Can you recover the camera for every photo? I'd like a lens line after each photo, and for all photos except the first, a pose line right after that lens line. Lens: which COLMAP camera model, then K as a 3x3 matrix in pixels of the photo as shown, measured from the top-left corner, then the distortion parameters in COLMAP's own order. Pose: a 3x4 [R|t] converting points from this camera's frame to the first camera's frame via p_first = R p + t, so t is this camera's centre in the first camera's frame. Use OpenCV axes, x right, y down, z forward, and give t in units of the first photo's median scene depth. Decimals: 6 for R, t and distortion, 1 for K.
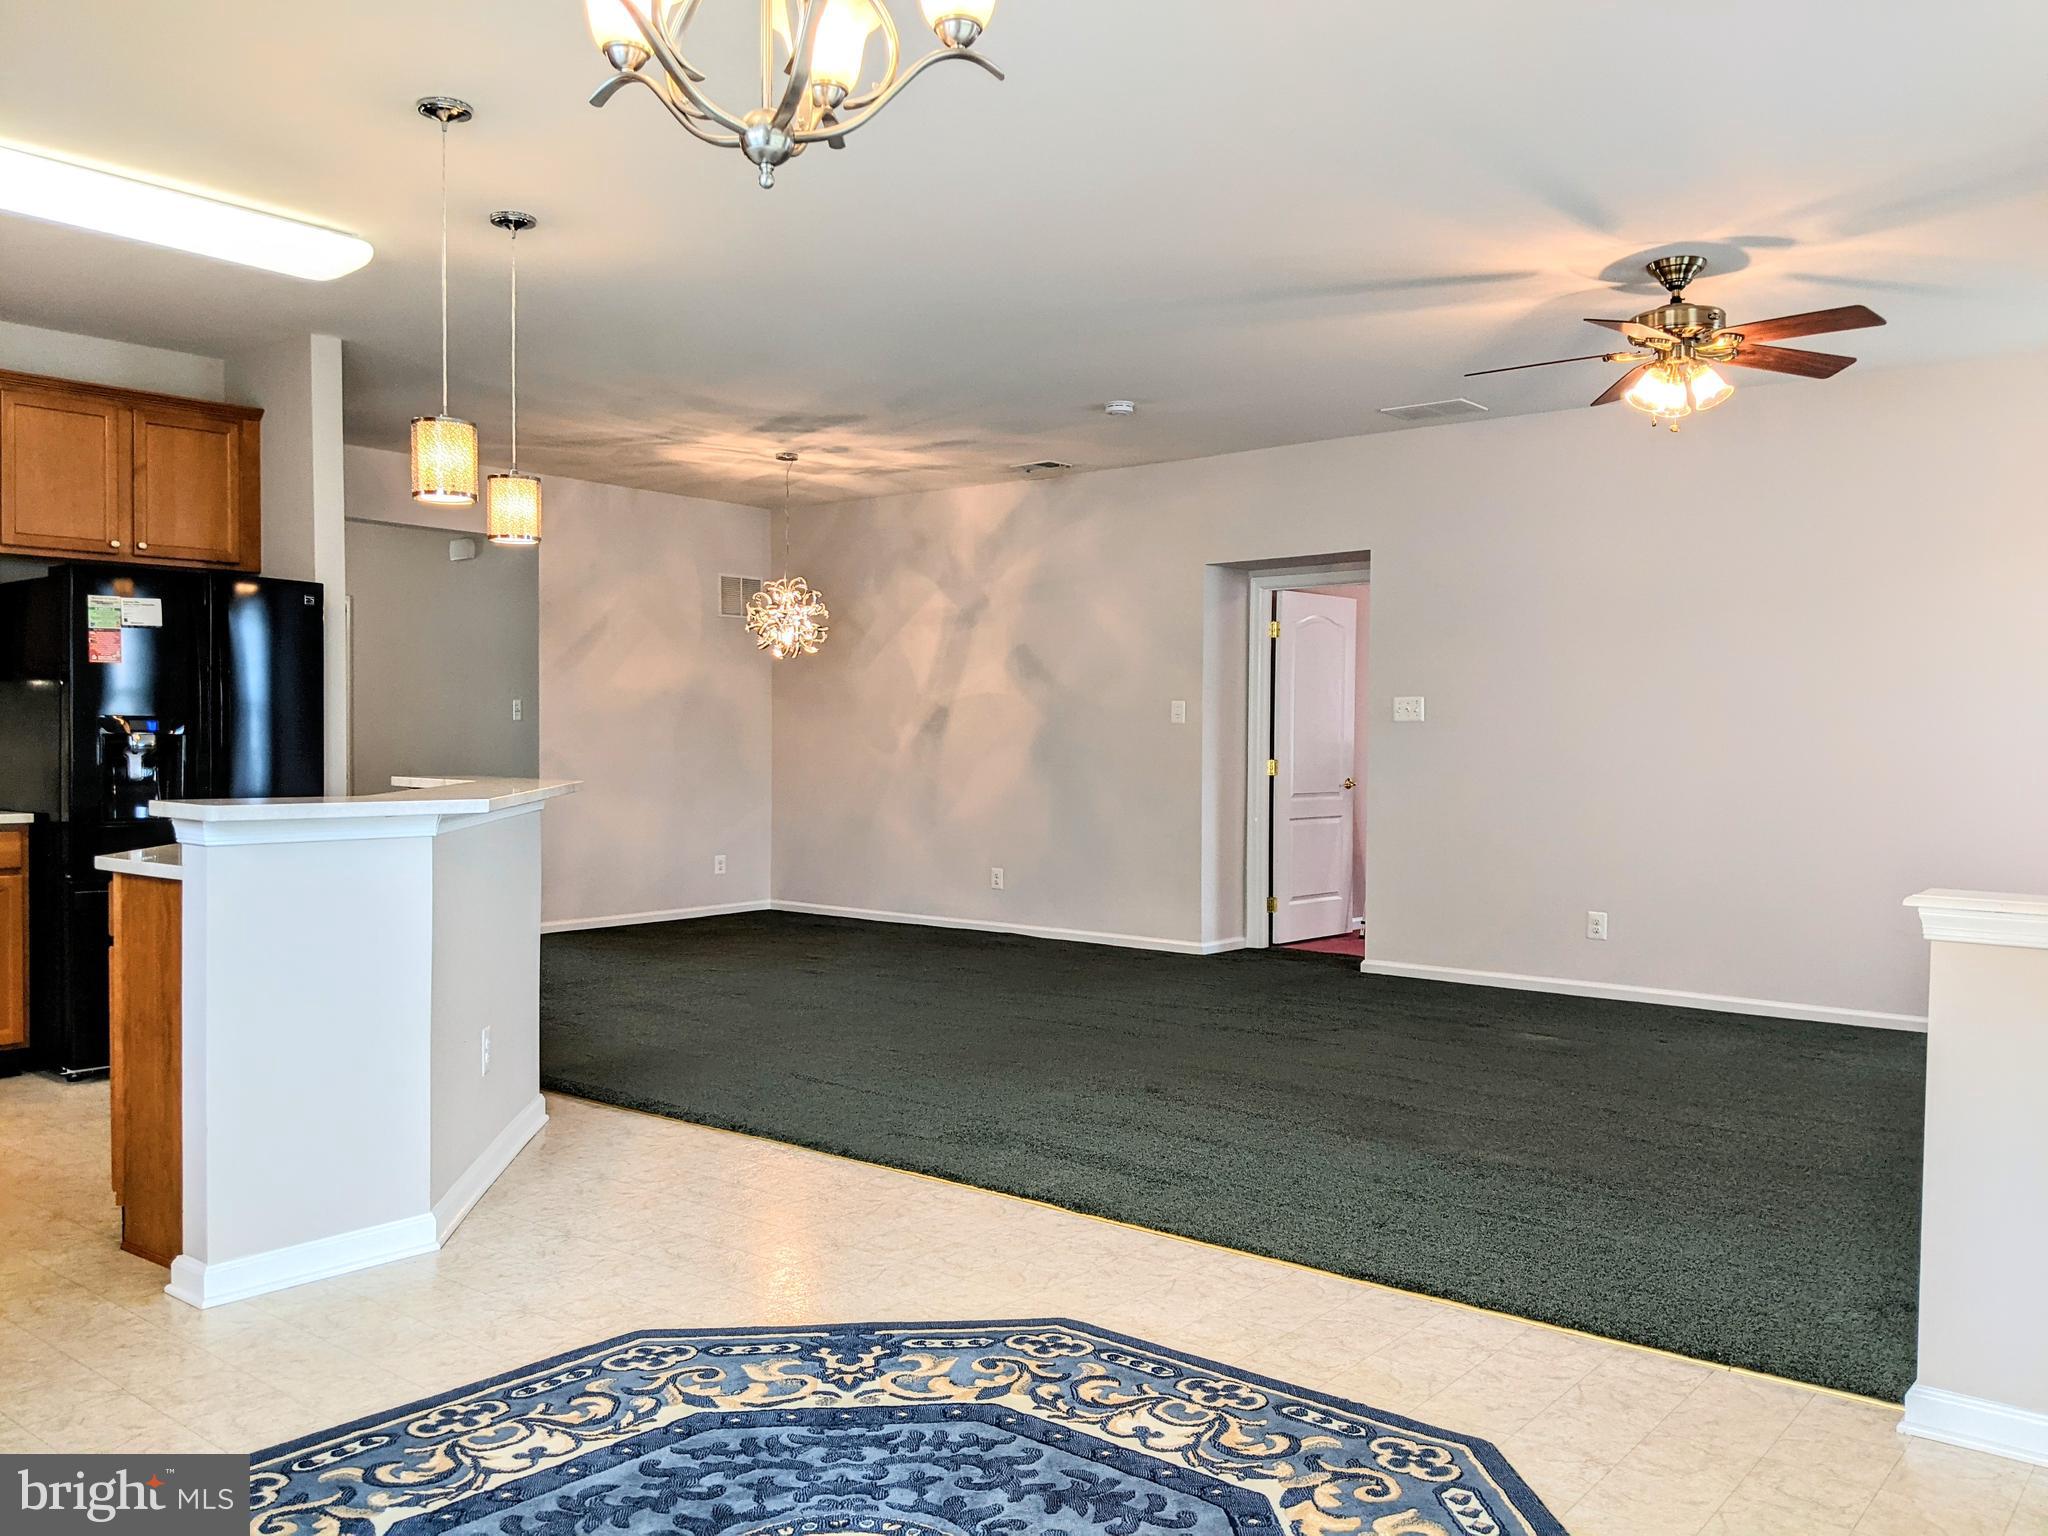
lens RADIAL K [[1635.4, 0, 1020.4], [0, 1635.4, 728.6], [0, 0, 1]] dist [0.106261, -0.000744]
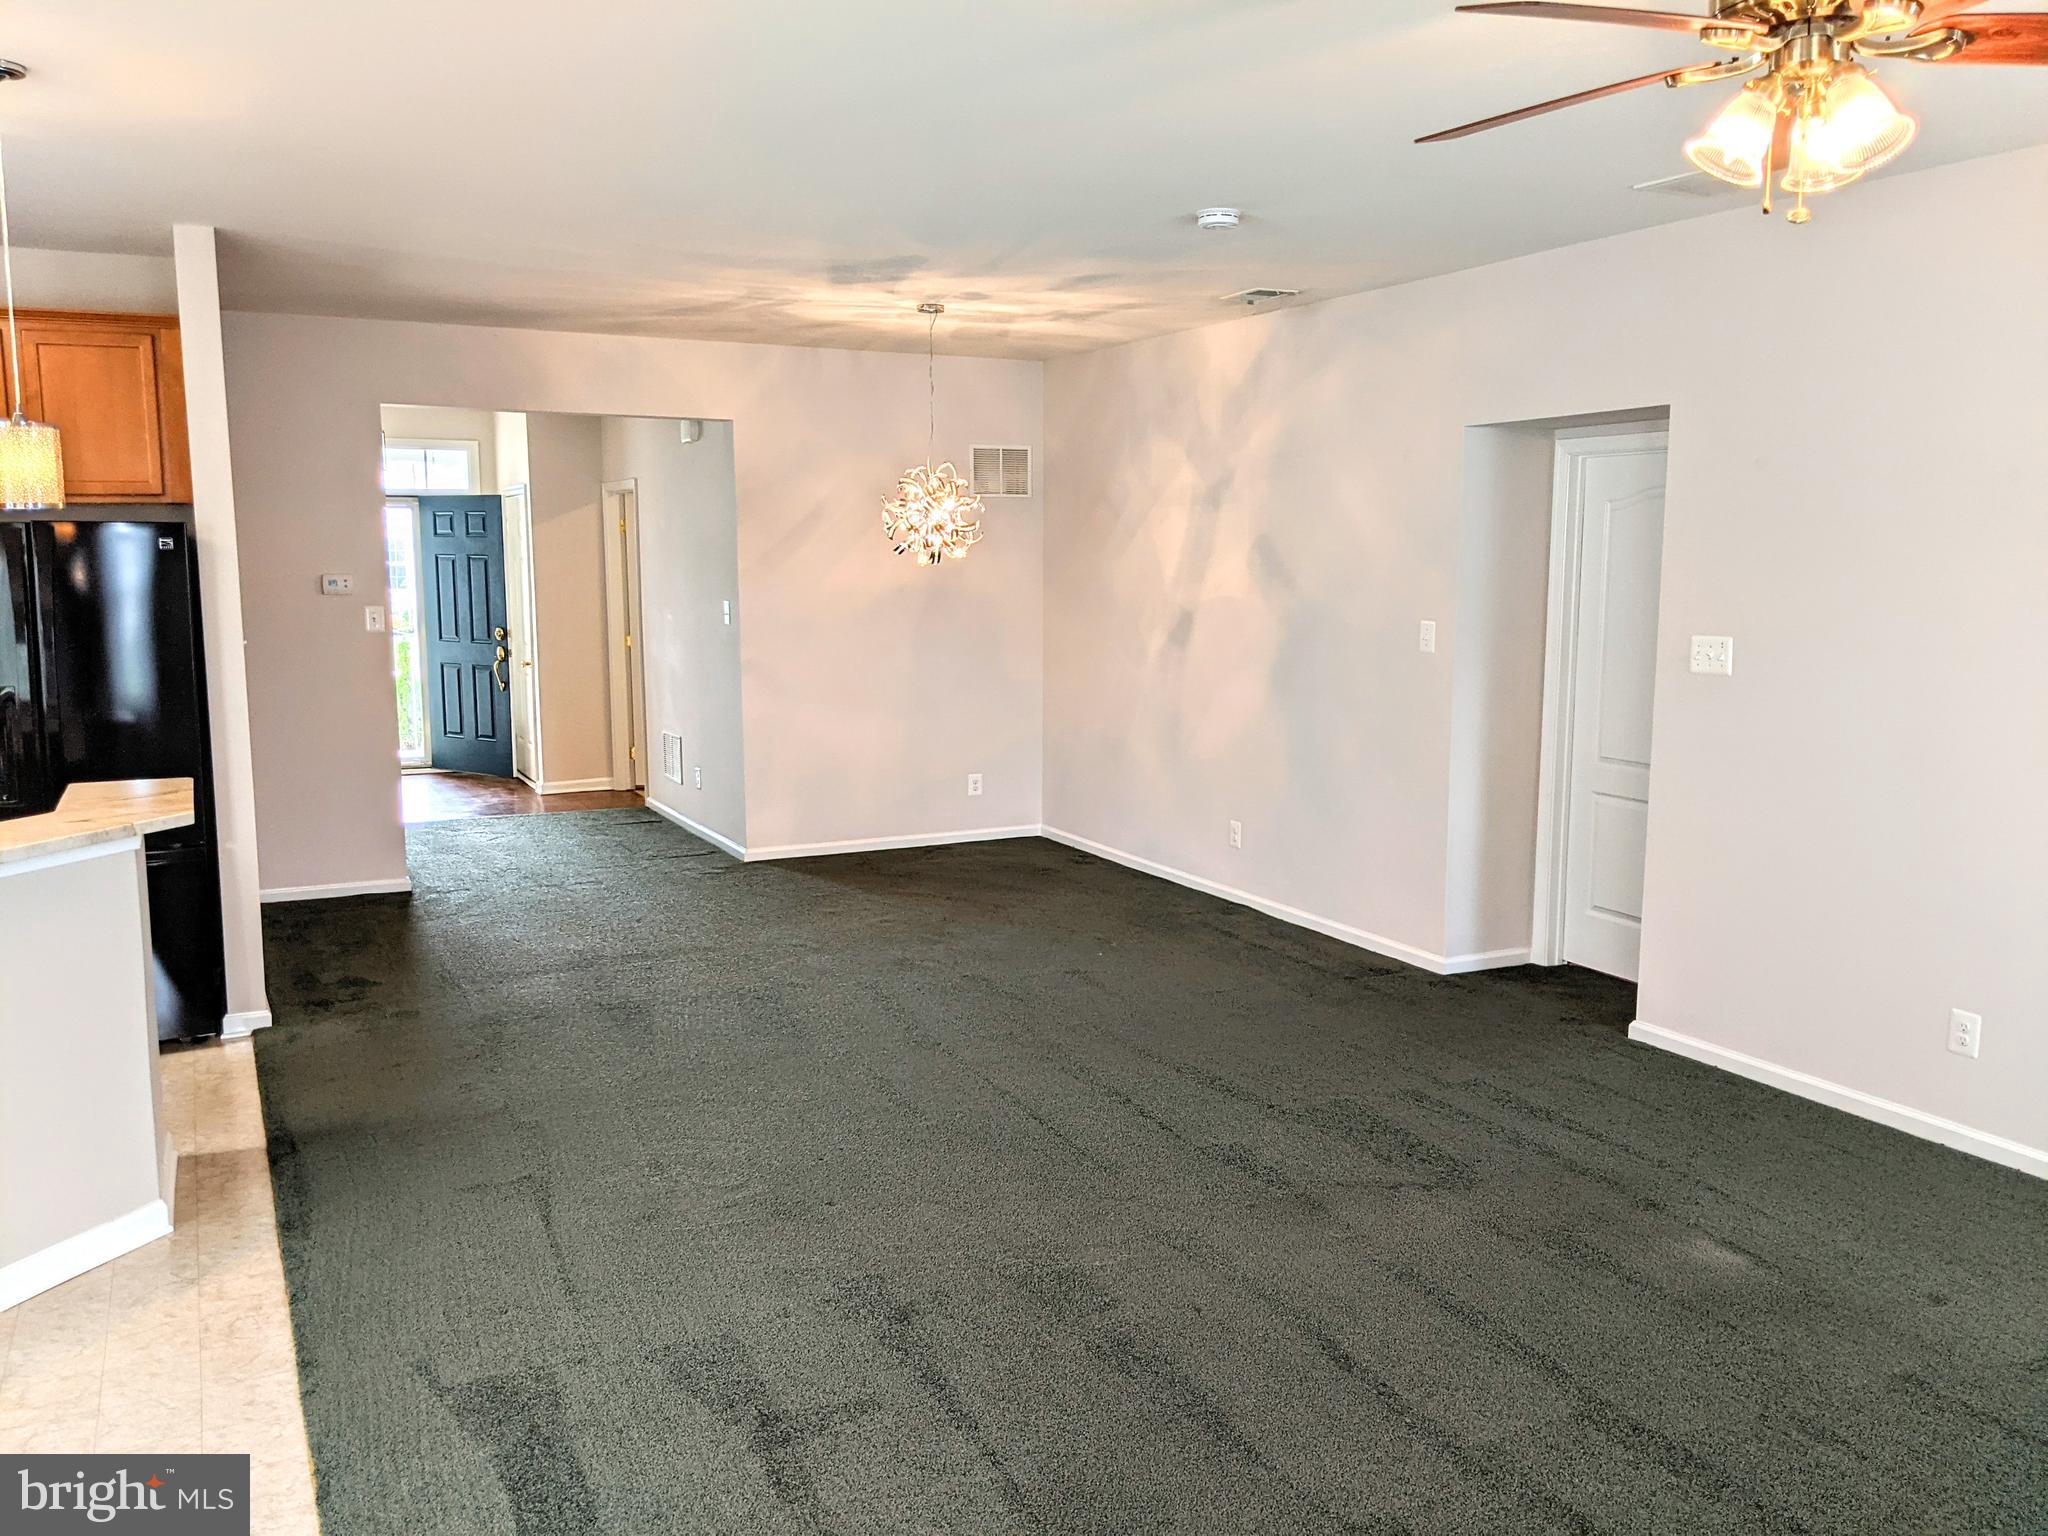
lens RADIAL K [[1656.5, 0, 1014.0], [0, 1656.5, 774.3], [0, 0, 1]] dist [0.061709, -0.001225]
pose [[0.909870, 0.050344, -0.411828, 0.221266], [0.008229, 0.990226, 0.139232, -0.050351], [0.414813, -0.130072, 0.900562, 0.245340]]
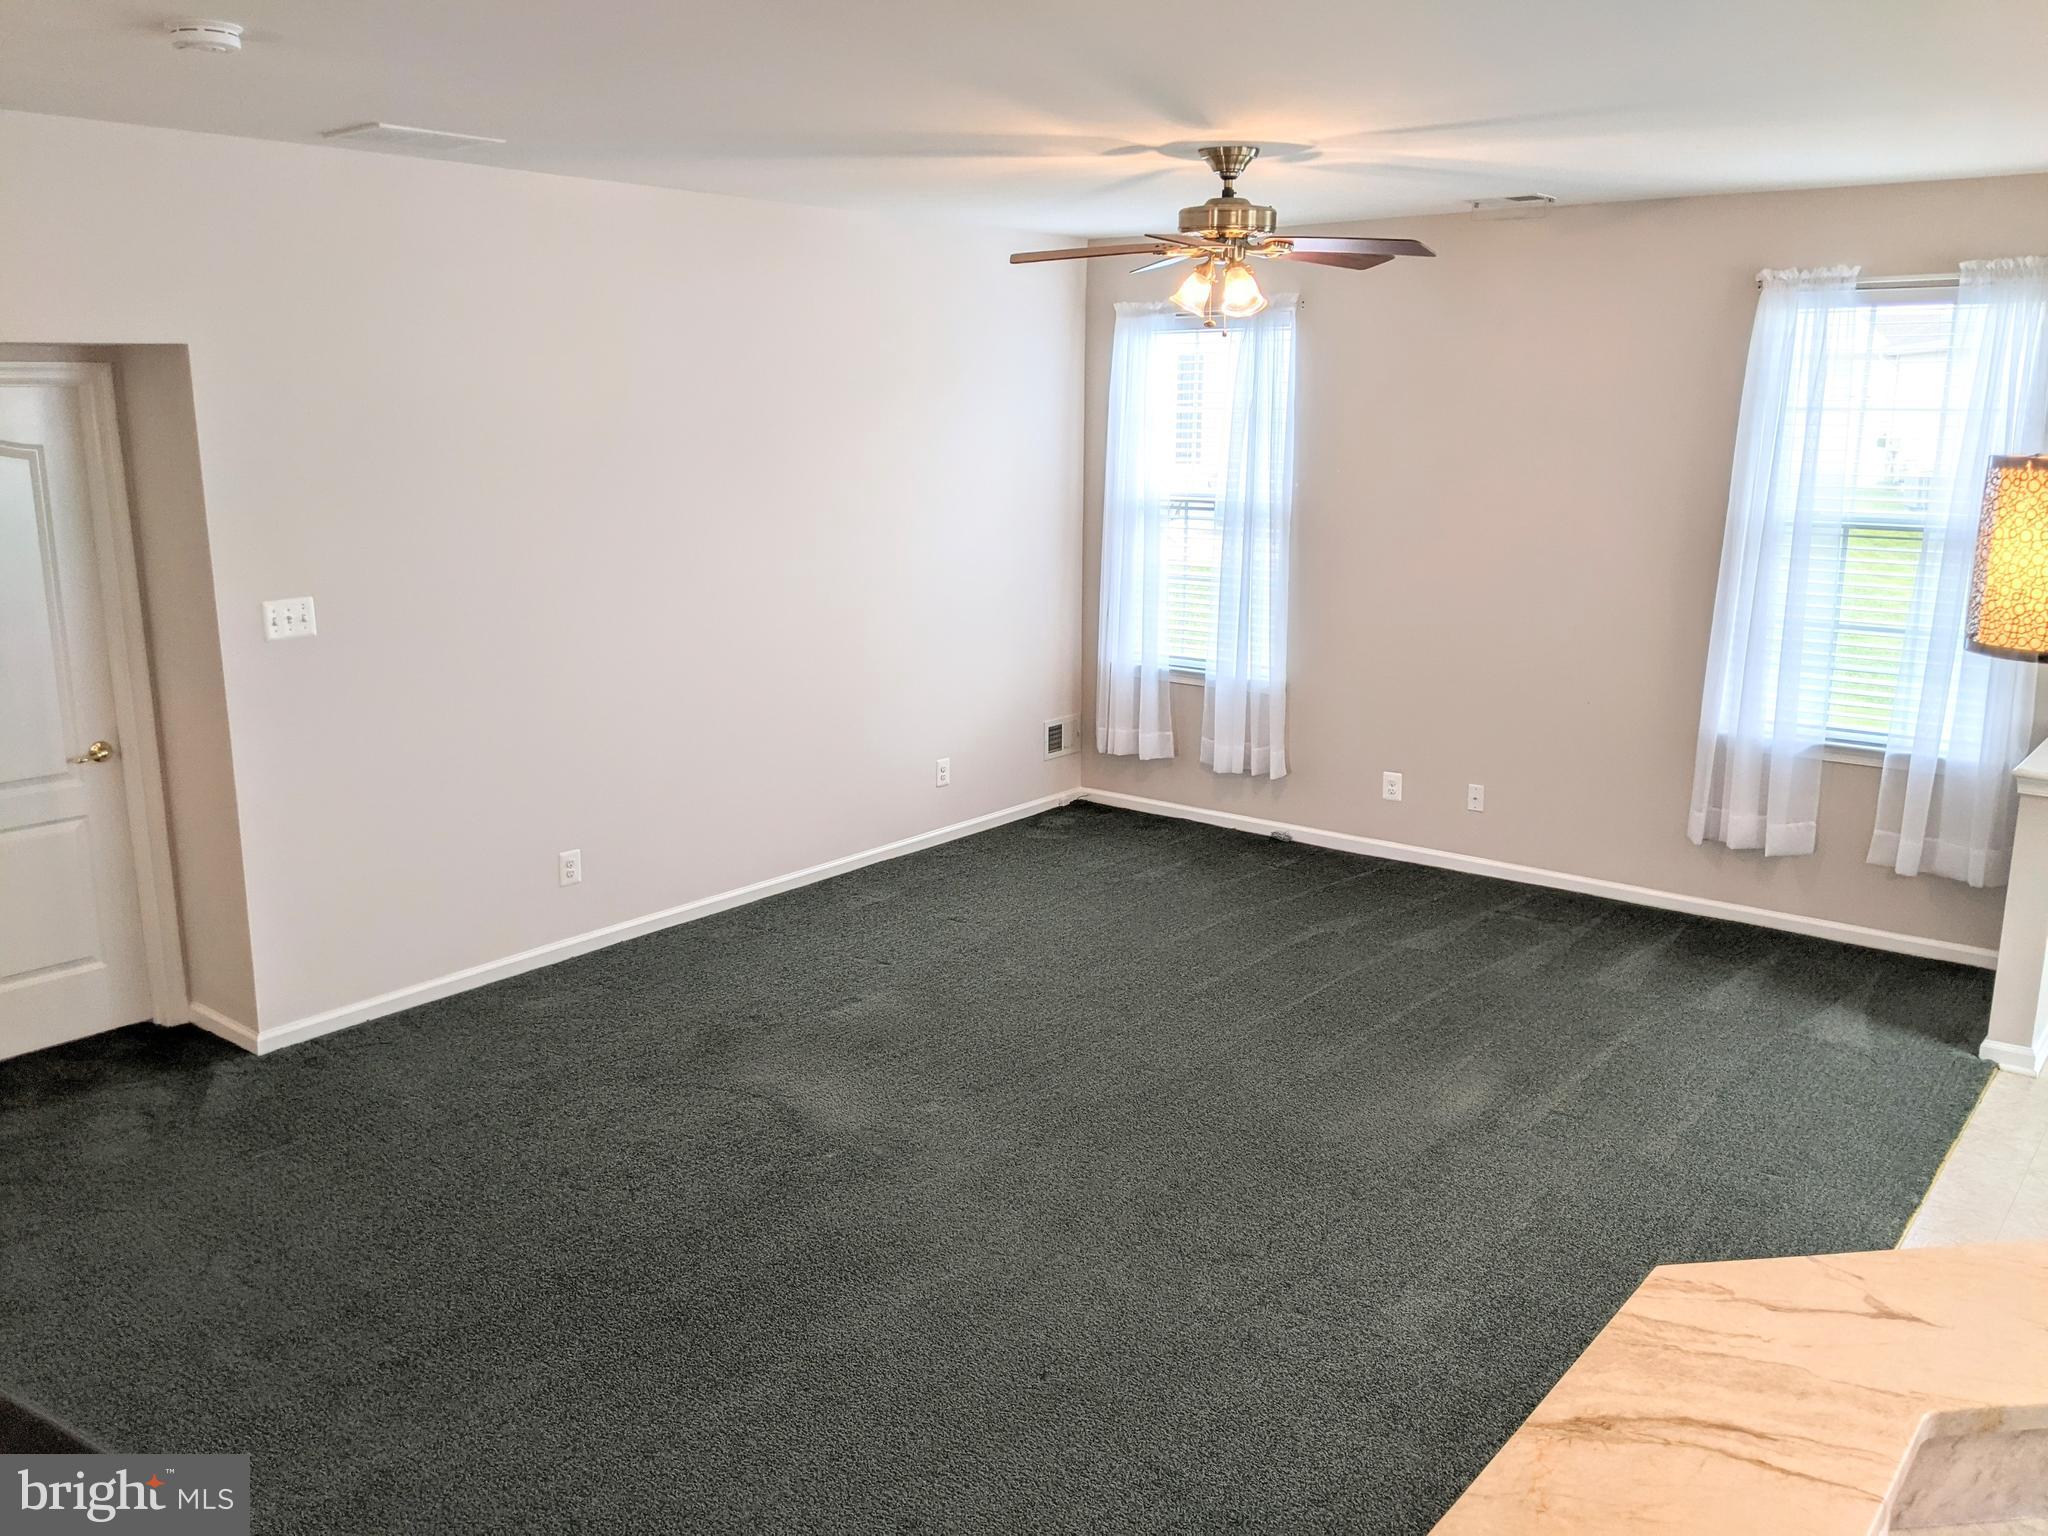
lens RADIAL K [[1633.3, 0, 1024.0], [0, 1633.3, 768.0], [0, 0, 1]] dist [0.002399, -0.003276]
pose [[-0.003135, -0.221179, 0.975228, -0.318503], [-0.002510, 0.975232, 0.221172, -0.079425], [-0.999992, -0.001755, -0.003613, 0.618425]]
